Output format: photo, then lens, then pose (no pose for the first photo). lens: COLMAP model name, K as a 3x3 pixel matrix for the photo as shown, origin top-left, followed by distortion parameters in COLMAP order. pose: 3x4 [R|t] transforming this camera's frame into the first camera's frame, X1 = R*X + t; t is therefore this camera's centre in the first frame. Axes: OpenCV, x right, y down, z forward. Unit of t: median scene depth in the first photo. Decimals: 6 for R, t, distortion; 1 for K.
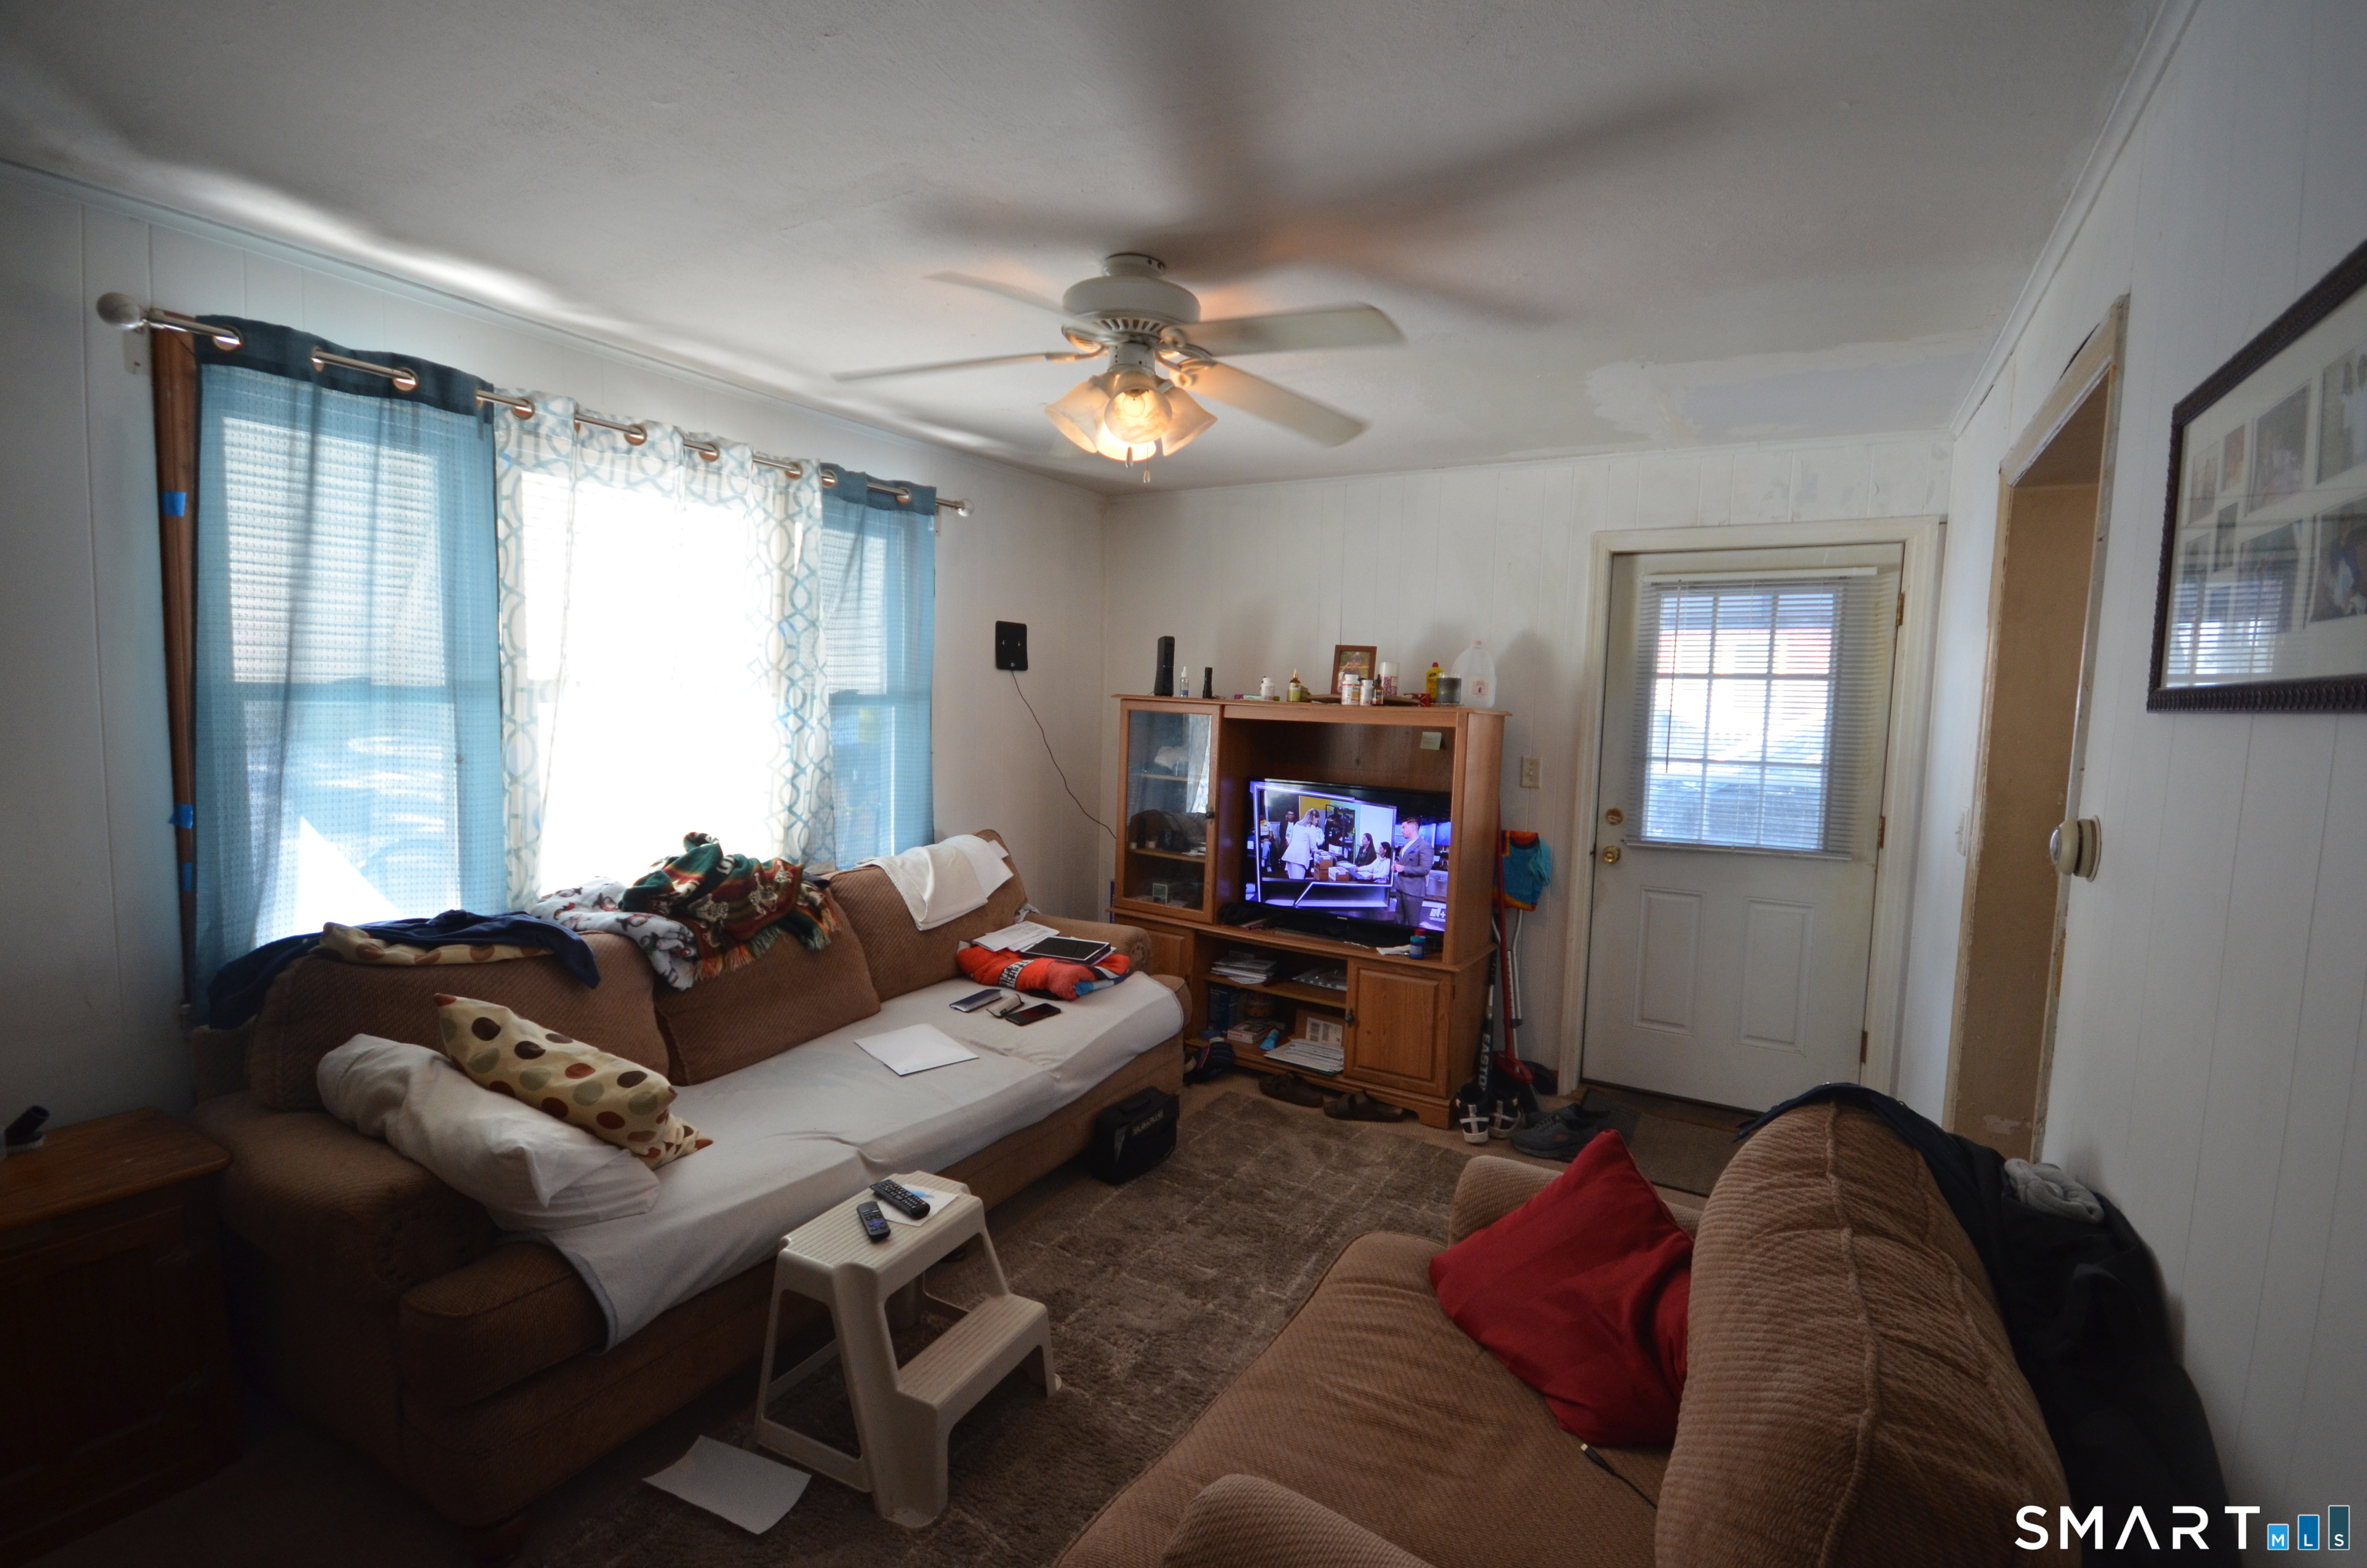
lens RADIAL K [[1031.3, 0, 1183.5], [0, 1031.3, 784.0], [0, 0, 1]] dist [0.000110, 0.000275]
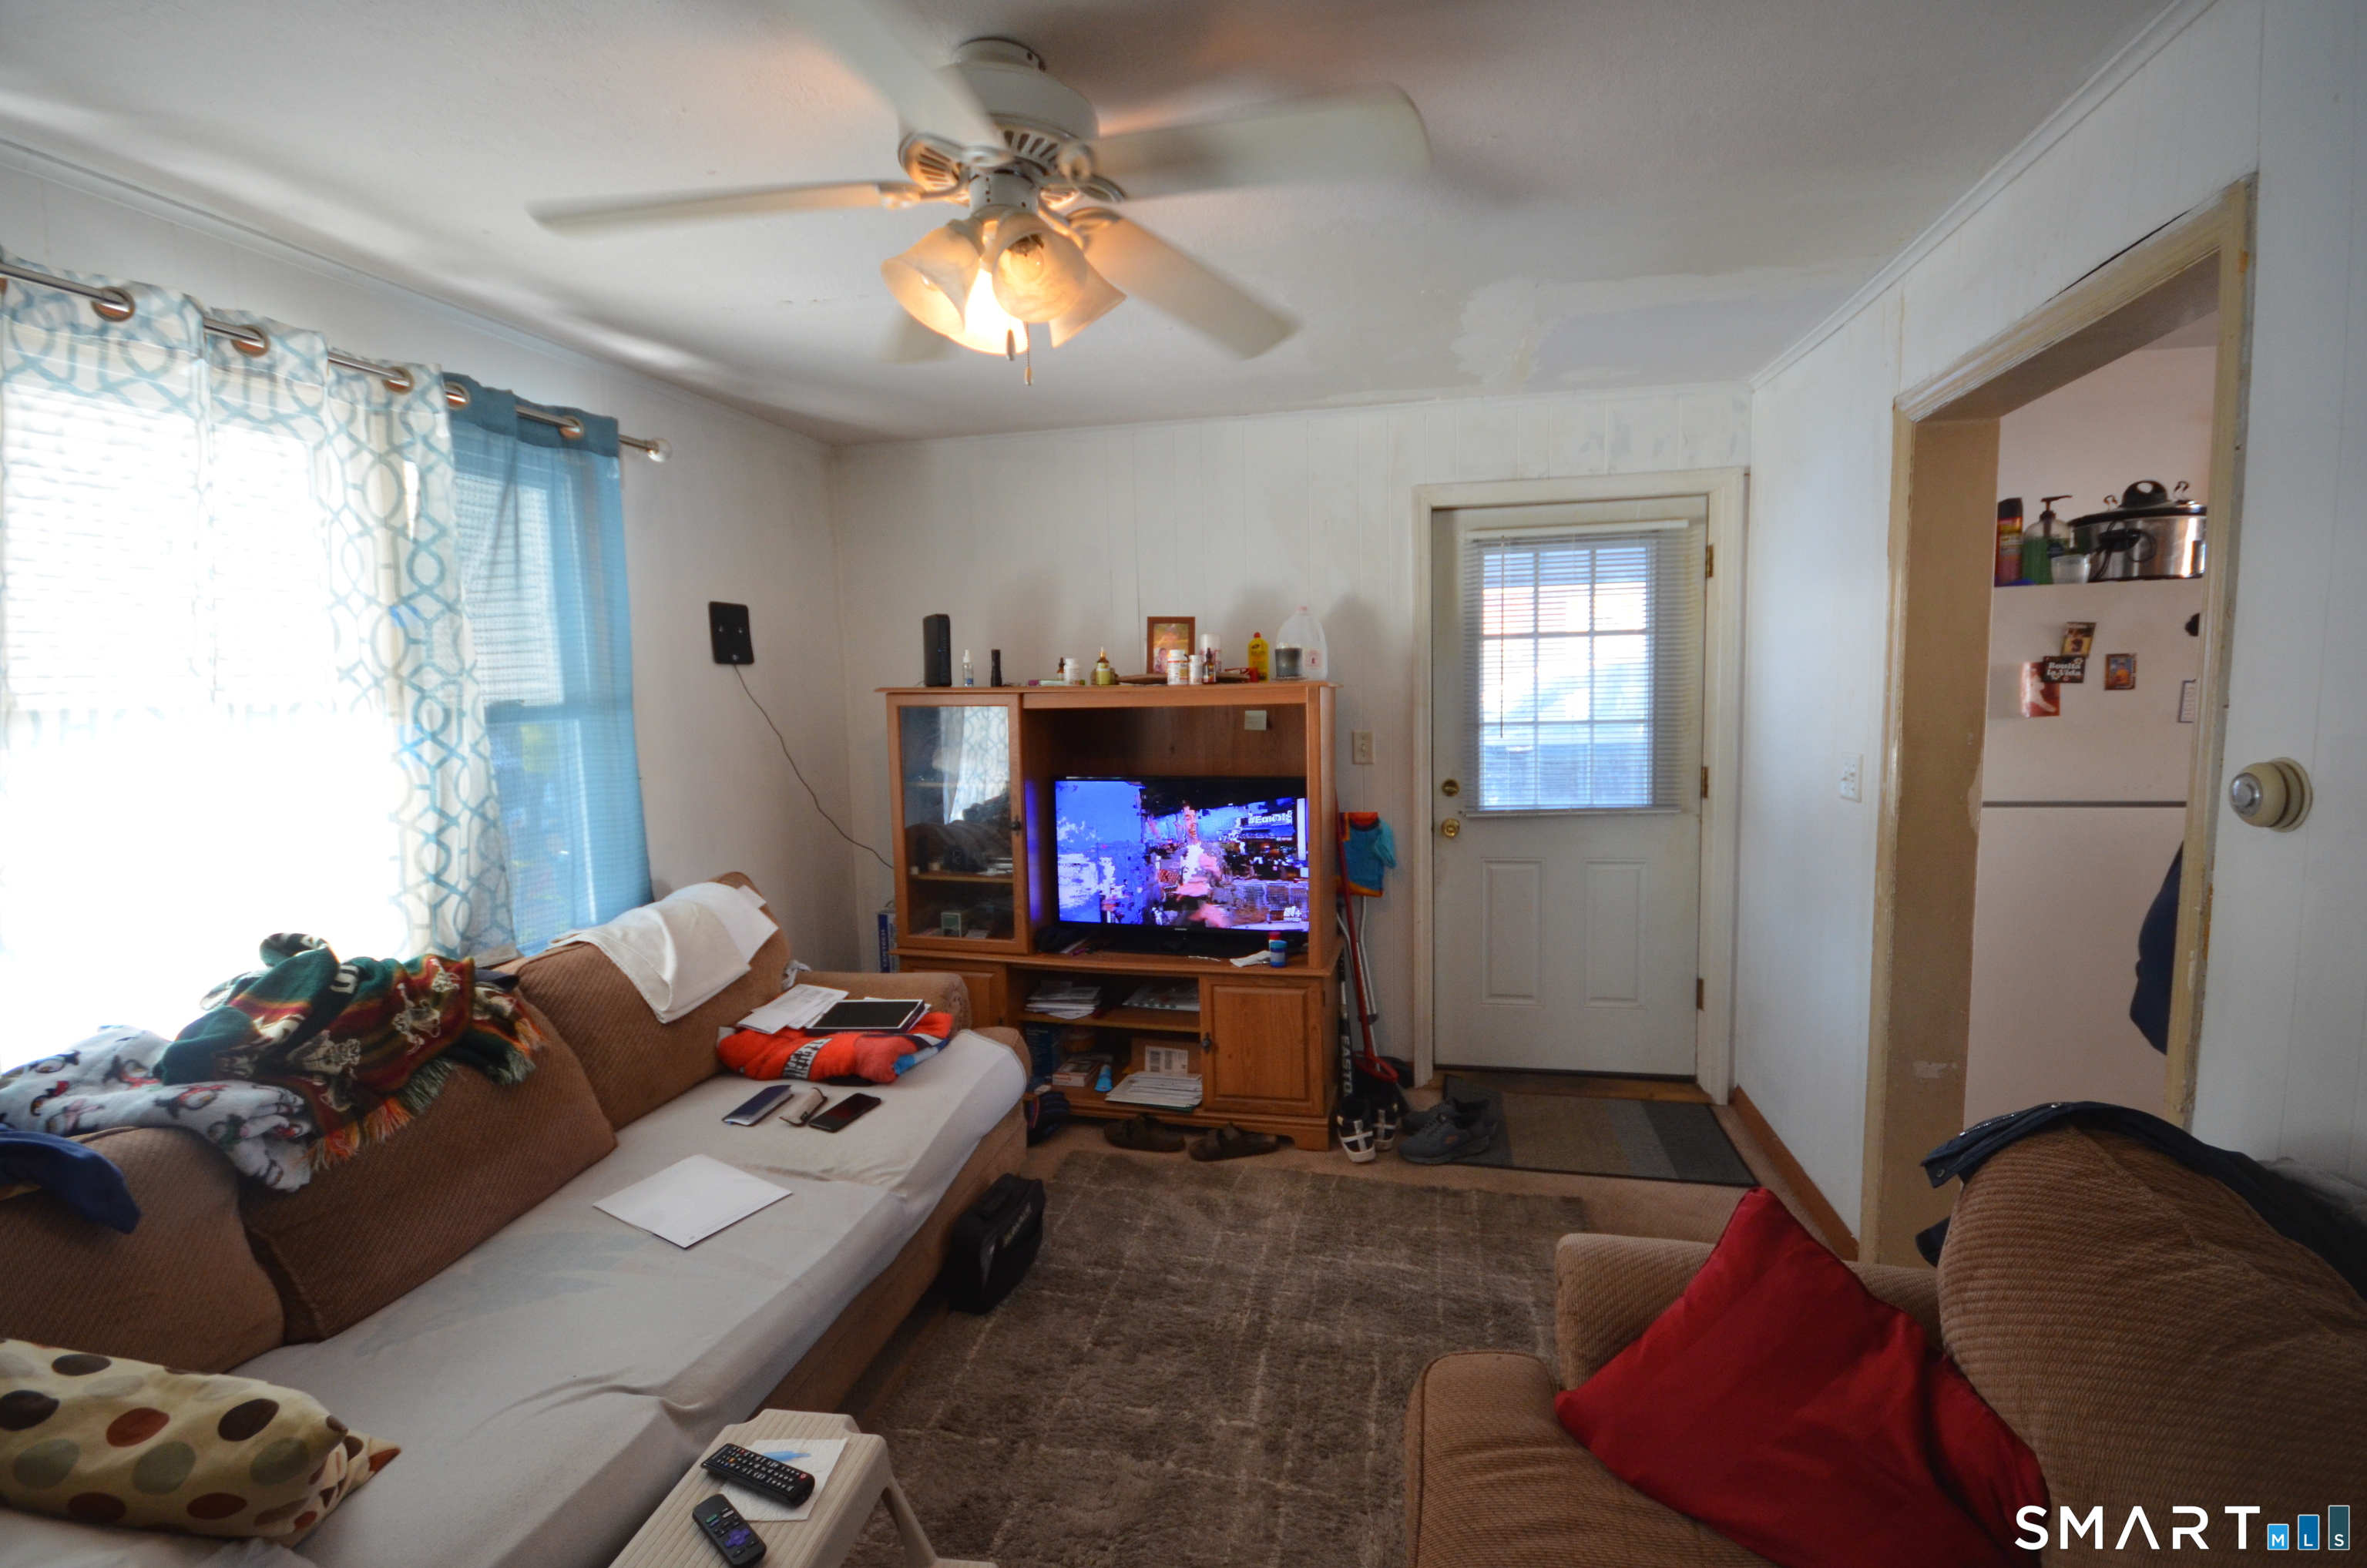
lens RADIAL K [[934.9, 0, 1075.1], [0, 934.9, 781.5], [0, 0, 1]] dist [0.019342, -0.020468]
pose [[0.946664, -0.083113, 0.311318, -0.178460], [0.077754, 0.996533, 0.029611, -0.026871], [-0.312700, -0.003825, 0.949844, 0.288849]]
